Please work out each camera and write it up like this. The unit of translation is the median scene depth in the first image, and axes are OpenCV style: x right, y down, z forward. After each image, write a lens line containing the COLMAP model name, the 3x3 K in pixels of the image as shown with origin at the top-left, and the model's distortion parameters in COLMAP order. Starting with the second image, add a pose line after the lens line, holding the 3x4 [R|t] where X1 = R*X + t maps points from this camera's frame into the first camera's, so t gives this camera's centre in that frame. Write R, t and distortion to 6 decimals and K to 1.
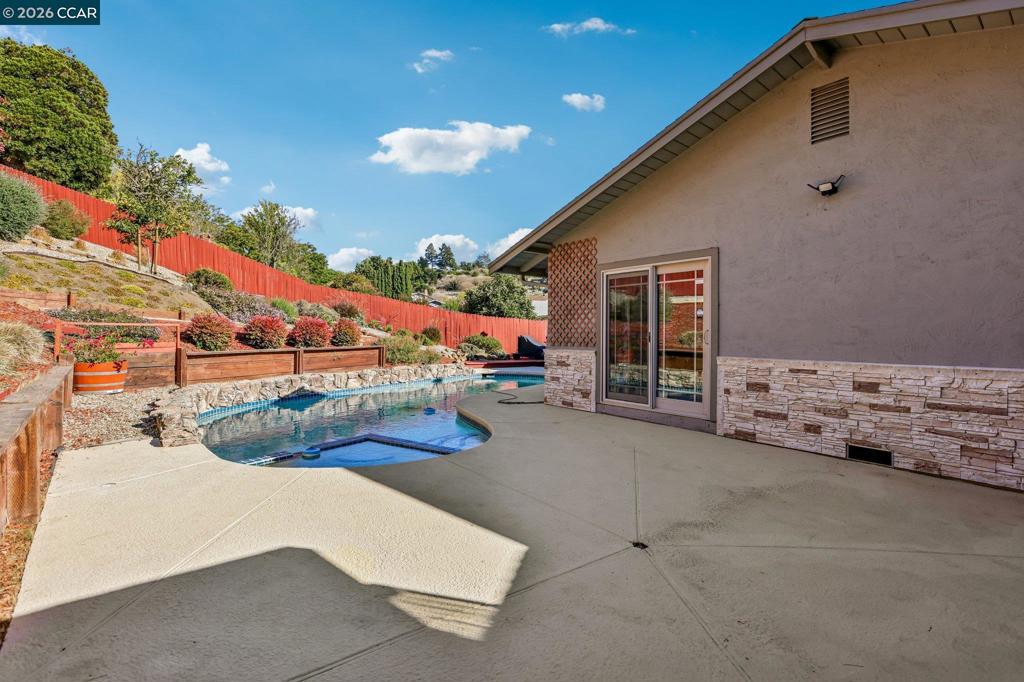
lens RADIAL K [[475.3, 0, 511.0], [0, 475.3, 334.5], [0, 0, 1]] dist [-0.049937, 0.024763]
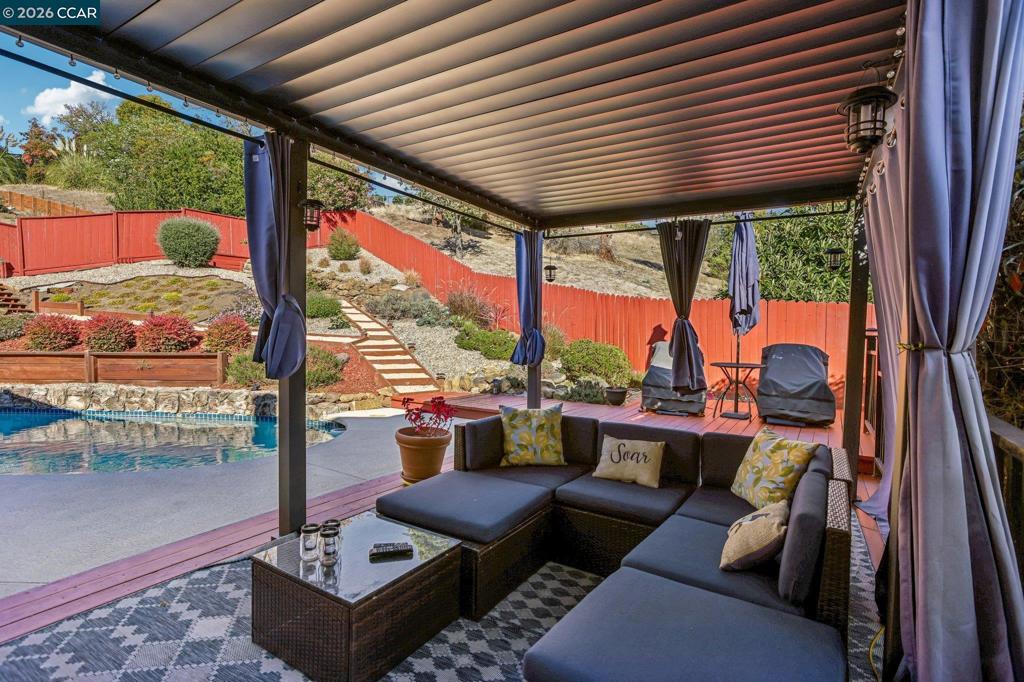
lens RADIAL K [[499.0, 0, 514.5], [0, 499.0, 336.1], [0, 0, 1]] dist [-0.003674, 0.000559]
pose [[0.356707, -0.001993, -0.934214, 0.940864], [-0.007064, 0.999963, -0.004830, 0.000229], [0.934190, 0.008323, 0.356679, 2.061008]]
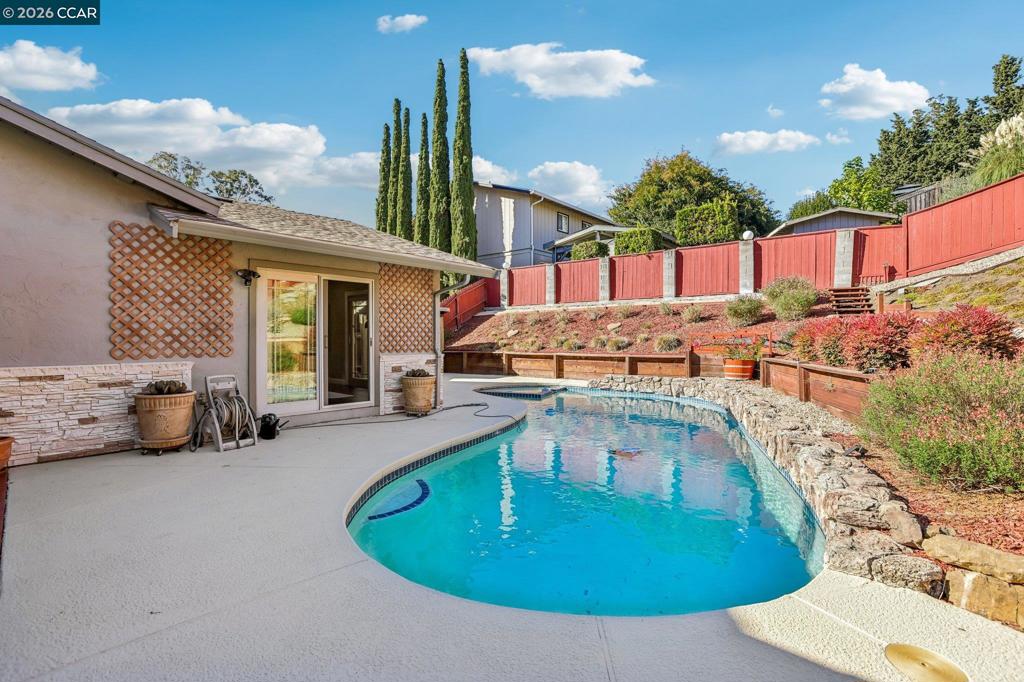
lens RADIAL K [[475.3, 0, 511.0], [0, 475.3, 334.5], [0, 0, 1]] dist [-0.049937, 0.024763]
pose [[-0.985969, -0.007058, -0.166781, 0.117949], [-0.006945, 0.999975, -0.001258, -0.013159], [0.166786, -0.000082, -0.985993, 2.383104]]
